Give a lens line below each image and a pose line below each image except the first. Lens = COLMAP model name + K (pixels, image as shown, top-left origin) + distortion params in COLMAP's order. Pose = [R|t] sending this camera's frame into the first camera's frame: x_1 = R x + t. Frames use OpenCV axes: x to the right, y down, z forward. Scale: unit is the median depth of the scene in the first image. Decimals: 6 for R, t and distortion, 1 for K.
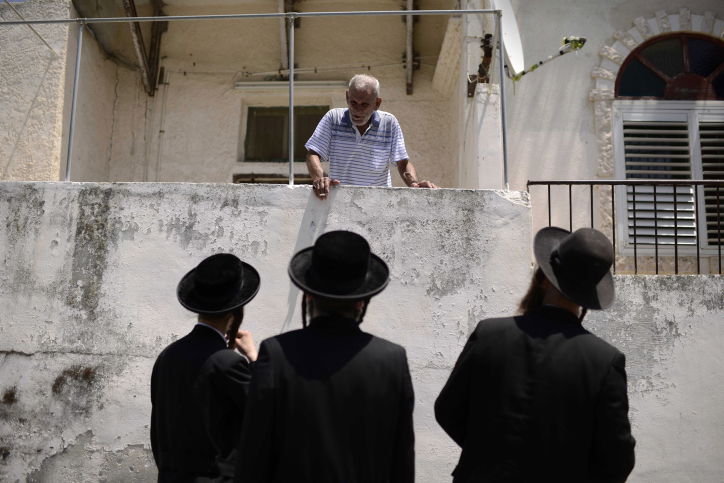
lens RADIAL K [[735.2, 0, 362.0], [0, 735.2, 241.5], [0, 0, 1]] dist [-0.082295, 0.035701]
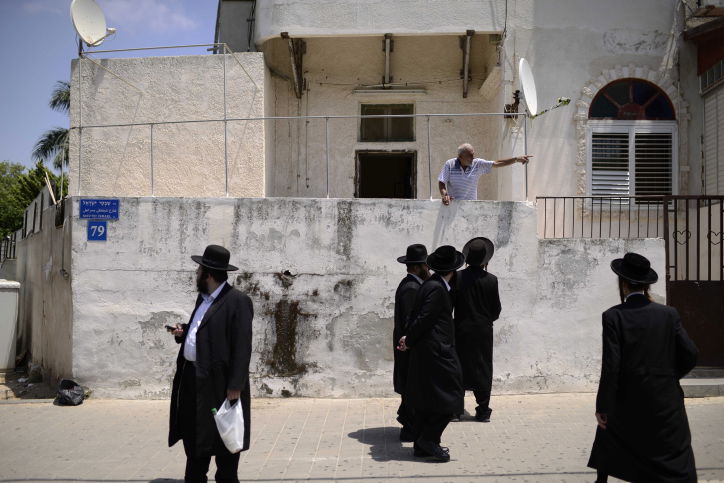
lens RADIAL K [[735.2, 0, 362.0], [0, 735.2, 241.5], [0, 0, 1]] dist [-0.082295, 0.035701]
pose [[0.999803, -0.011884, -0.015911, -0.188333], [0.014386, 0.985720, 0.167776, -0.224513], [0.013690, -0.167972, 0.985697, -0.854234]]
